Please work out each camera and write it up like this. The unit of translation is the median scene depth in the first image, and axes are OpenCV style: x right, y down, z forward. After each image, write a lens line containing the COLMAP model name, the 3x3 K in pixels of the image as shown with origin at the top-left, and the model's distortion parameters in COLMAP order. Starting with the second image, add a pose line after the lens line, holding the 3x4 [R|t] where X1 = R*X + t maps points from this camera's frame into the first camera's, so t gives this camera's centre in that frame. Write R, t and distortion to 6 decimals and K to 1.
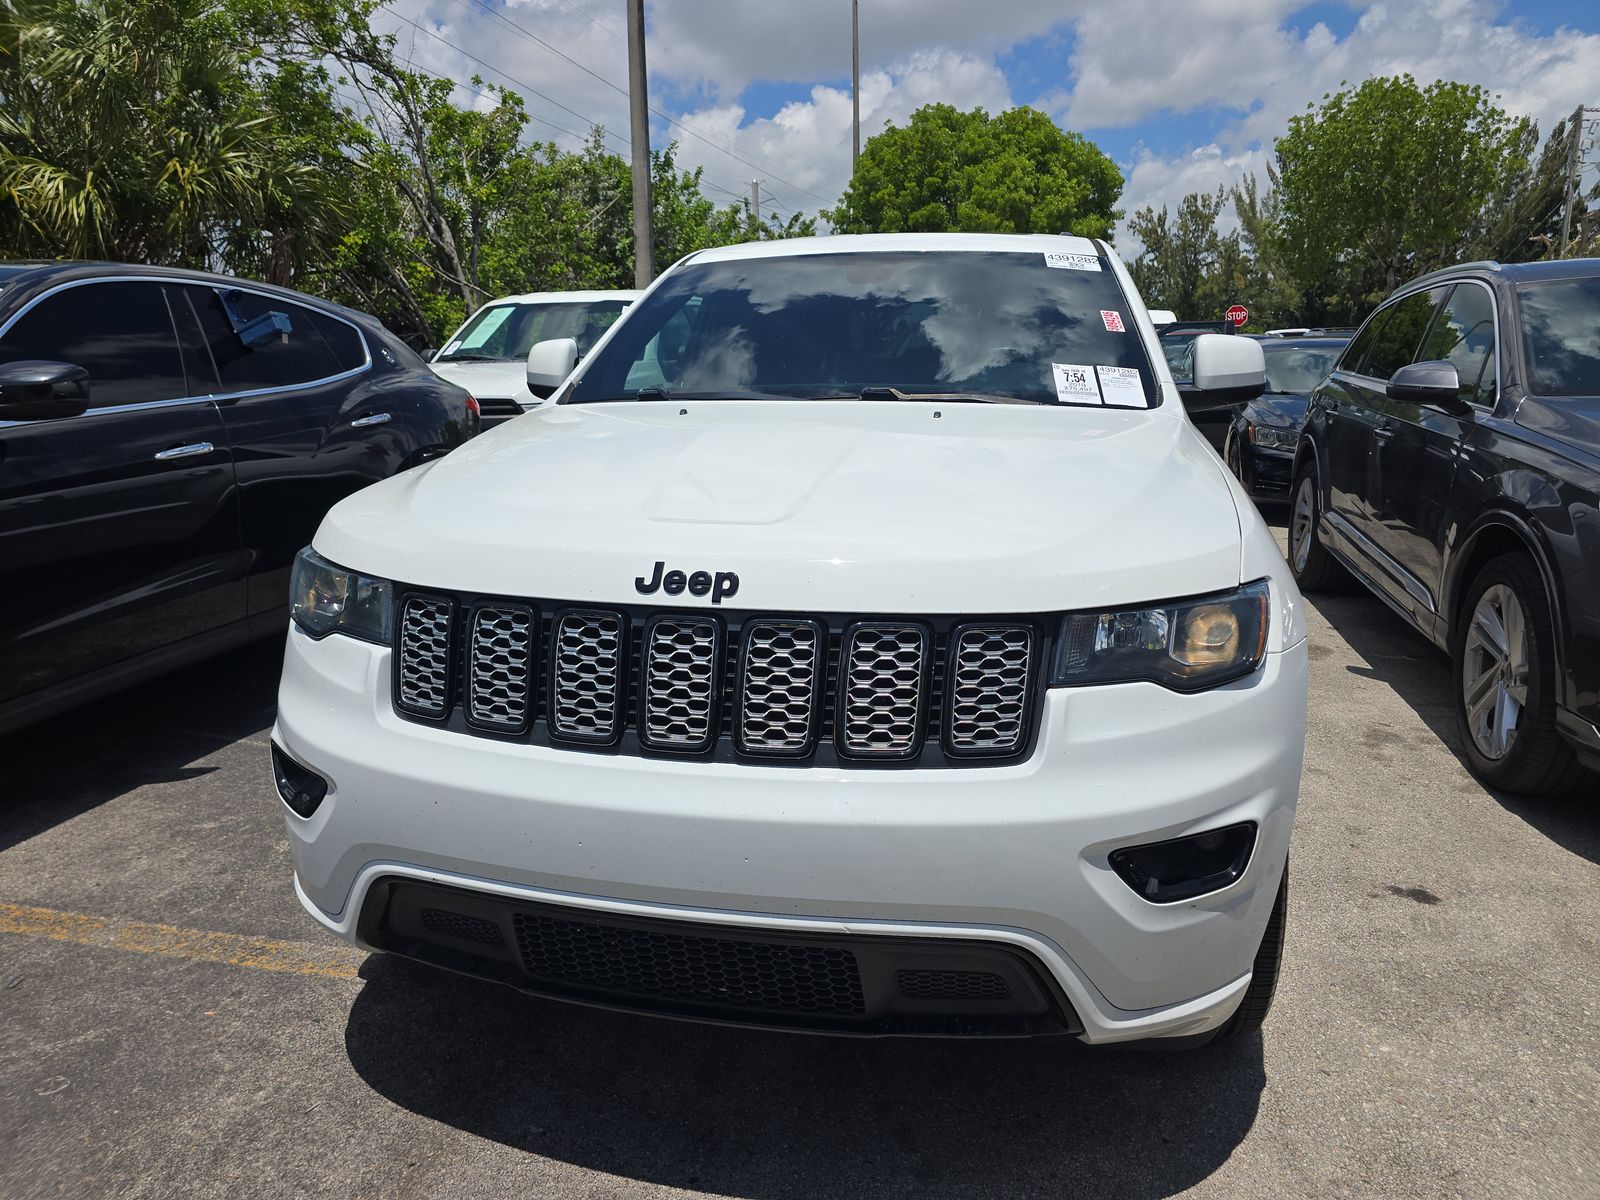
lens RADIAL K [[1089.0, 0, 796.4], [0, 1089.0, 603.4], [0, 0, 1]] dist [0.075454, -0.077003]
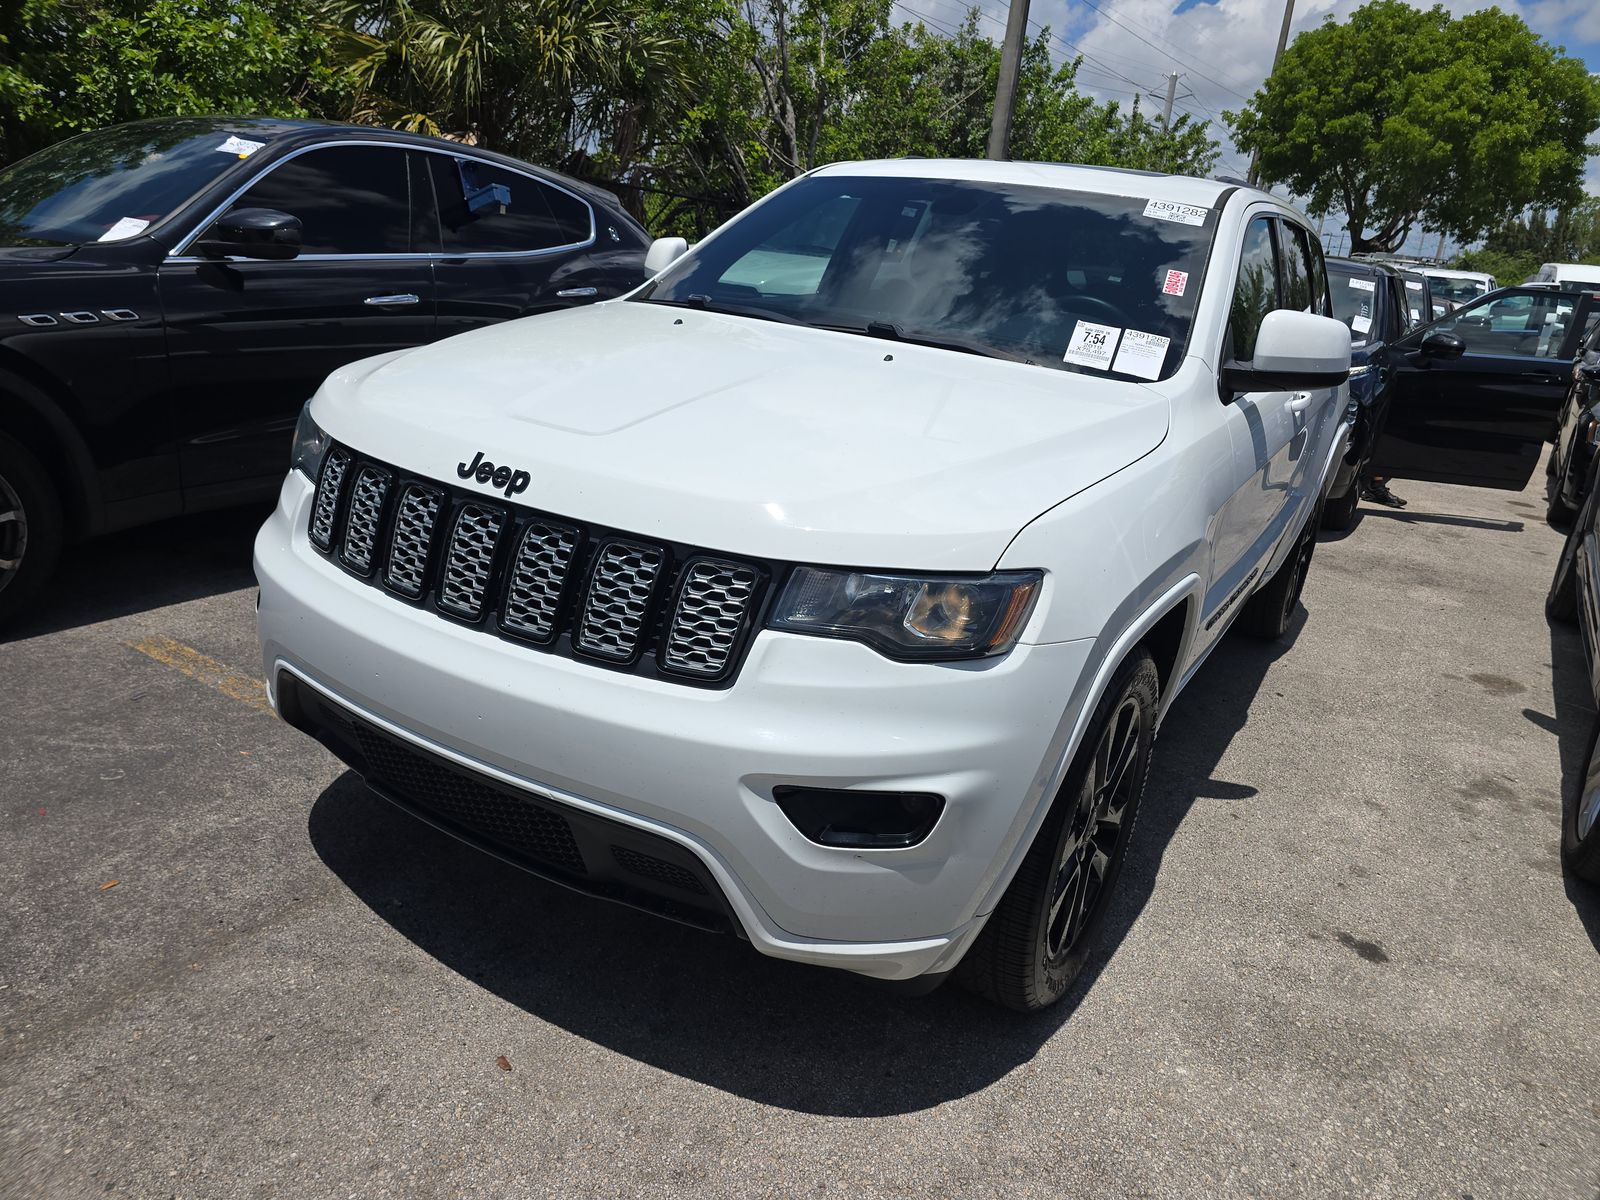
lens RADIAL K [[1082.6, 0, 786.3], [0, 1082.6, 600.5], [0, 0, 1]] dist [0.078828, -0.080943]
pose [[0.940353, 0.200005, -0.275197, 0.186721], [-0.175069, 0.978092, 0.112635, -0.025450], [0.291695, -0.057738, 0.954767, -0.002660]]
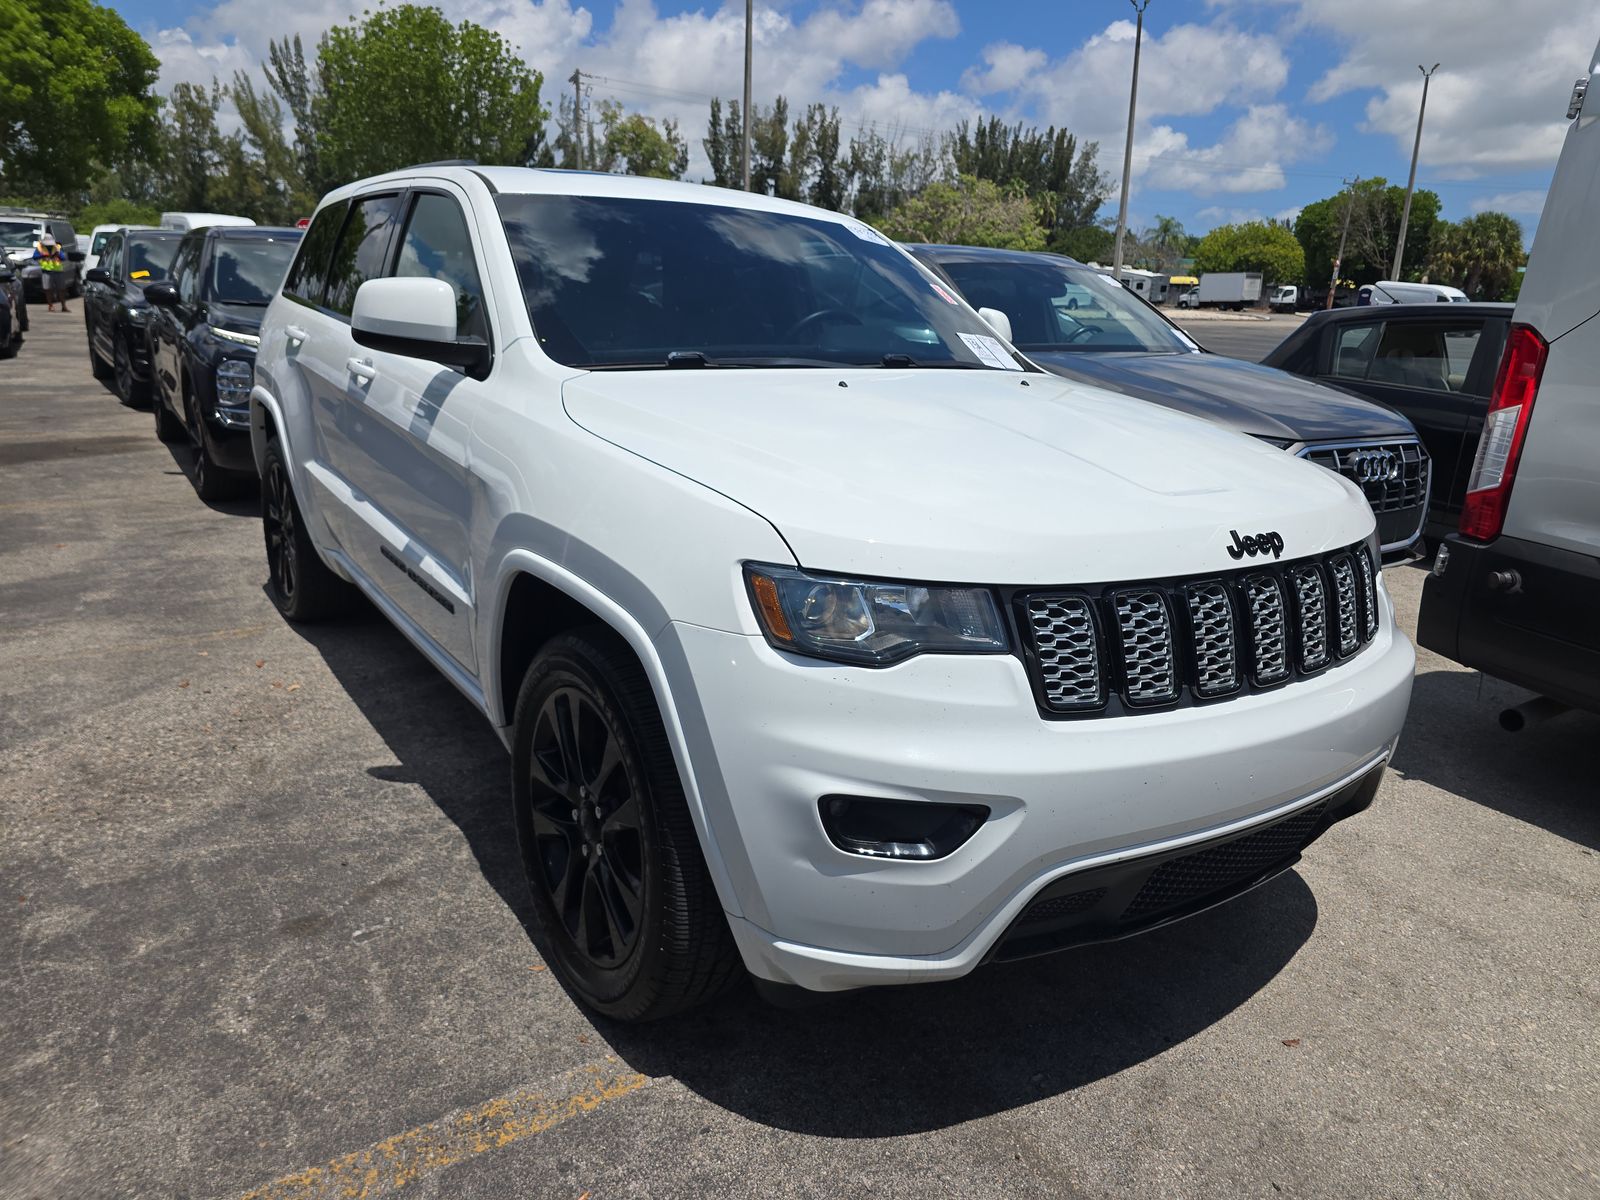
lens RADIAL K [[1089.0, 0, 796.4], [0, 1089.0, 603.4], [0, 0, 1]] dist [0.075454, -0.077003]
pose [[0.668474, -0.168786, 0.724330, -0.468990], [0.114909, 0.985653, 0.123632, -0.057755], [-0.734805, 0.000587, 0.678278, 0.193595]]
